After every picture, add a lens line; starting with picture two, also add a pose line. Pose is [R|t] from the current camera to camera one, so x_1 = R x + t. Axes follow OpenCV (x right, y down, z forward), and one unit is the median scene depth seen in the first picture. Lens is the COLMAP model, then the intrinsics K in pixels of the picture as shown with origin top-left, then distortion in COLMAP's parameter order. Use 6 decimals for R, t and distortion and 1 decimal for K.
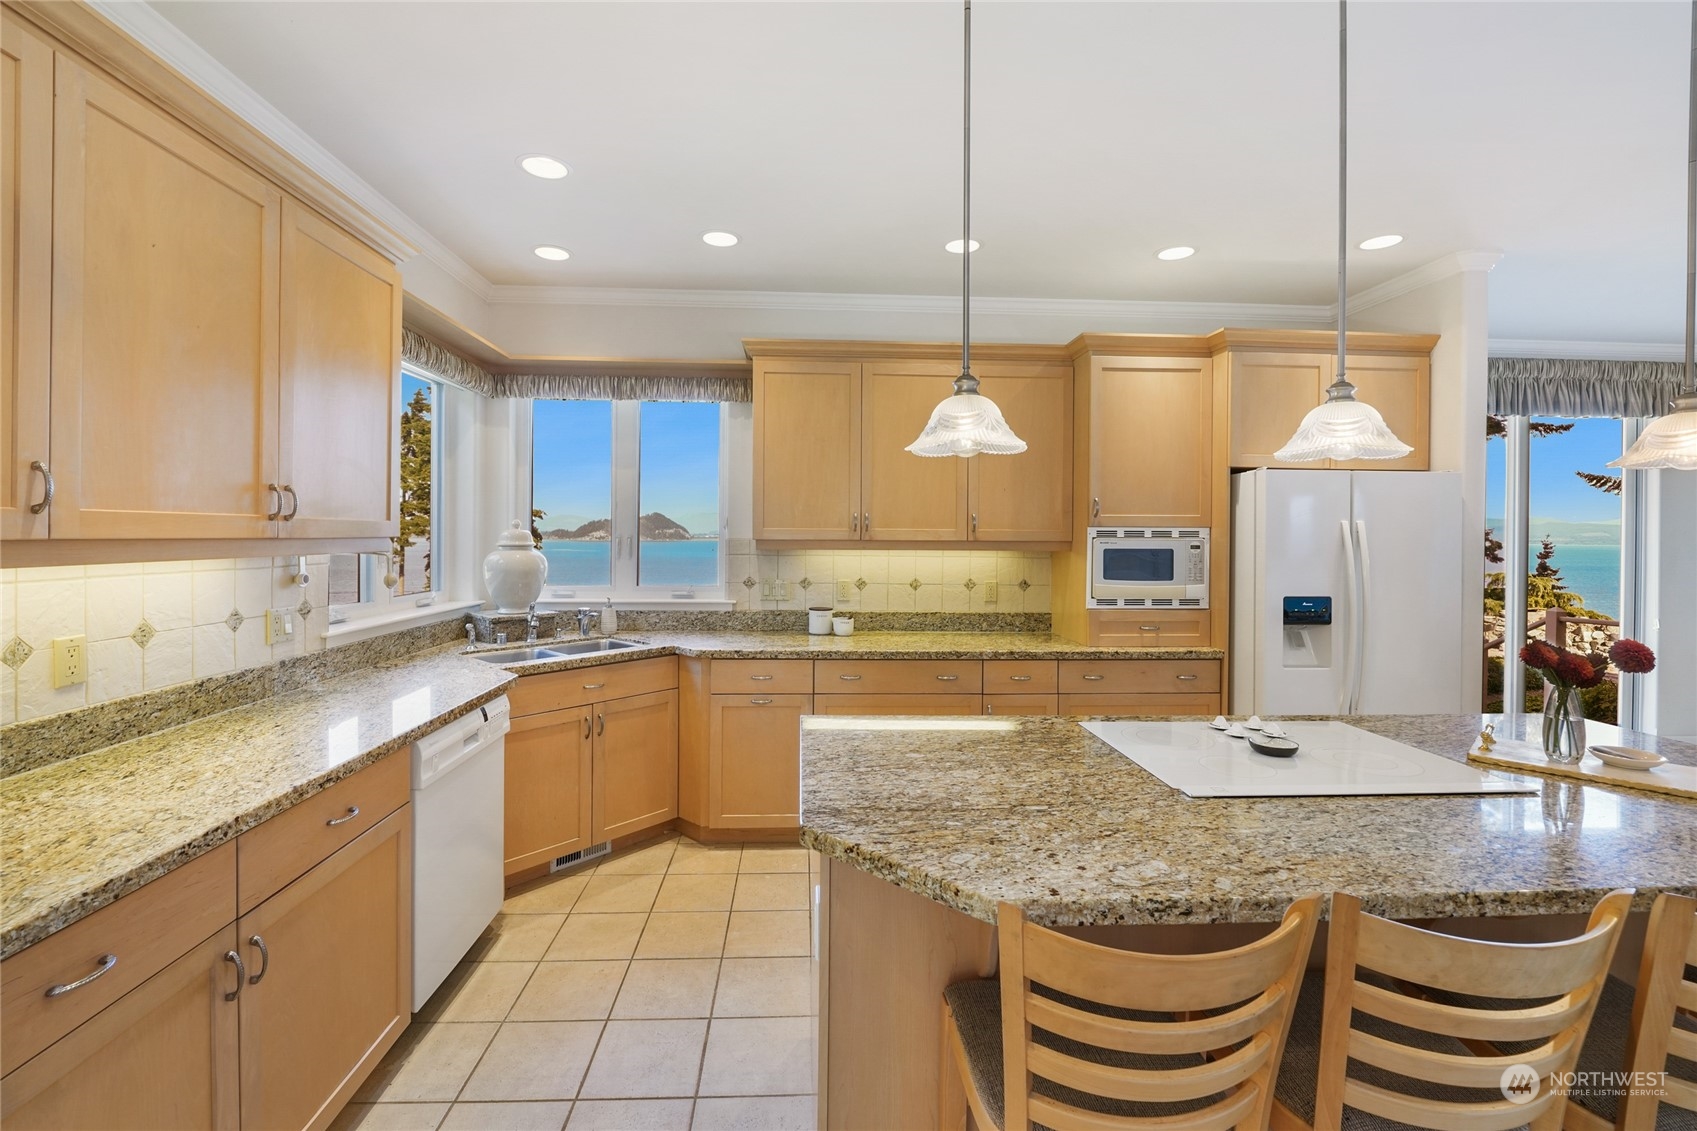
lens RADIAL K [[720.0, 0, 837.8], [0, 720.0, 538.5], [0, 0, 1]] dist [0.007059, -0.001780]
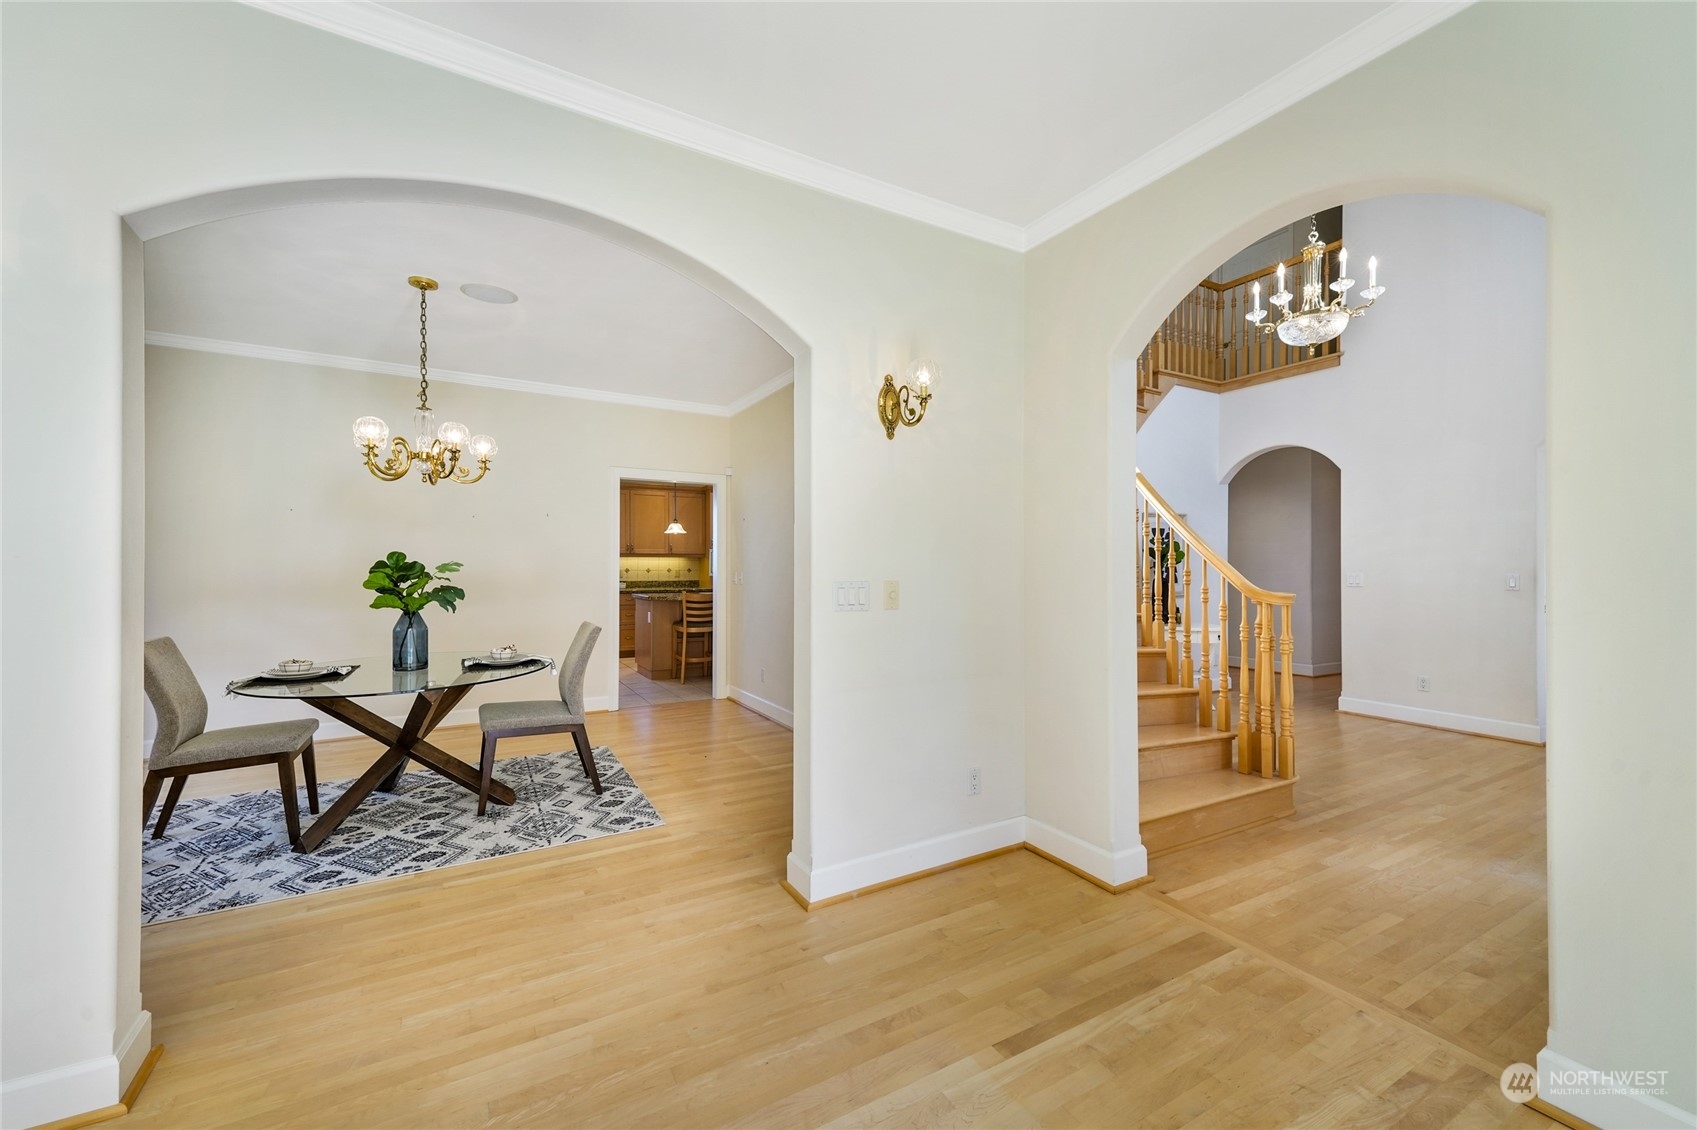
lens RADIAL K [[704.6, 0, 862.4], [0, 704.6, 559.3], [0, 0, 1]] dist [-0.005296, -0.000897]
pose [[0.886011, -0.006944, 0.463613, -0.470181], [0.012061, 0.999895, -0.008074, 0.062127], [-0.463508, 0.012746, 0.886001, -1.978271]]
